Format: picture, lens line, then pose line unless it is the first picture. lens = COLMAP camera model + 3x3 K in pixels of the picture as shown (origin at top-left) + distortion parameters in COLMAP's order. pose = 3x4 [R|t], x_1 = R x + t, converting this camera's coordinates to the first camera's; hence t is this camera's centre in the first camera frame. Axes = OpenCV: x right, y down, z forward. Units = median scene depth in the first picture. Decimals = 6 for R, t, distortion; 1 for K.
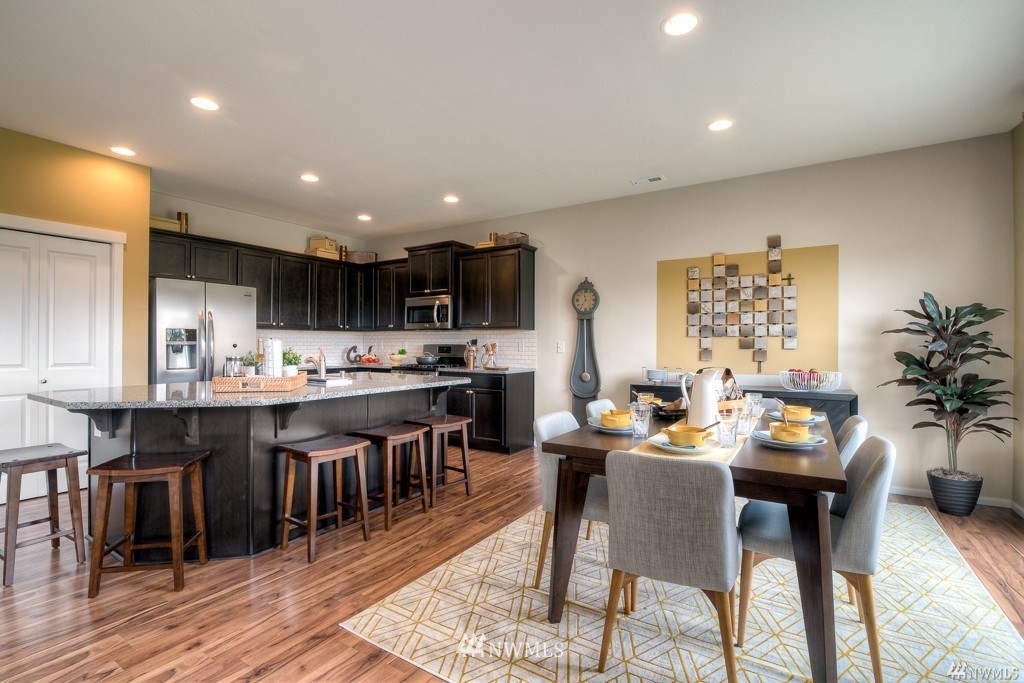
lens RADIAL K [[469.3, 0, 512.0], [0, 469.3, 341.5], [0, 0, 1]] dist [-0.017347, 0.000012]
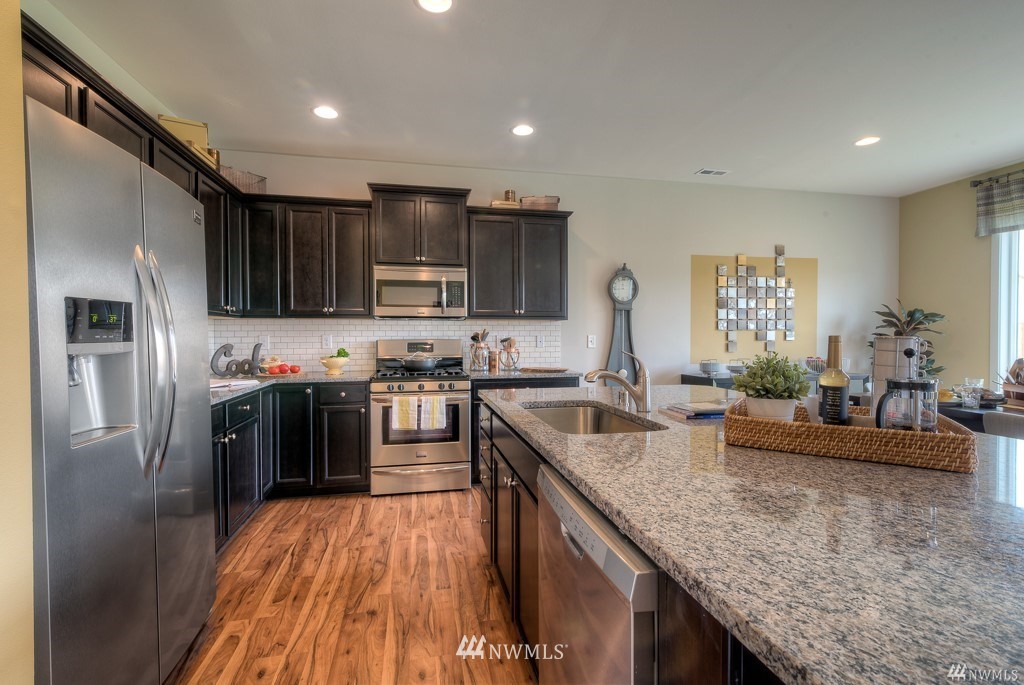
lens RADIAL K [[467.3, 0, 512.0], [0, 467.3, 342.5], [0, 0, 1]] dist [0.020037, 0.000129]
pose [[0.716394, -0.016453, 0.697502, -0.712820], [0.001574, 0.999757, 0.021966, -0.006099], [-0.697695, -0.014638, 0.716246, 0.575044]]
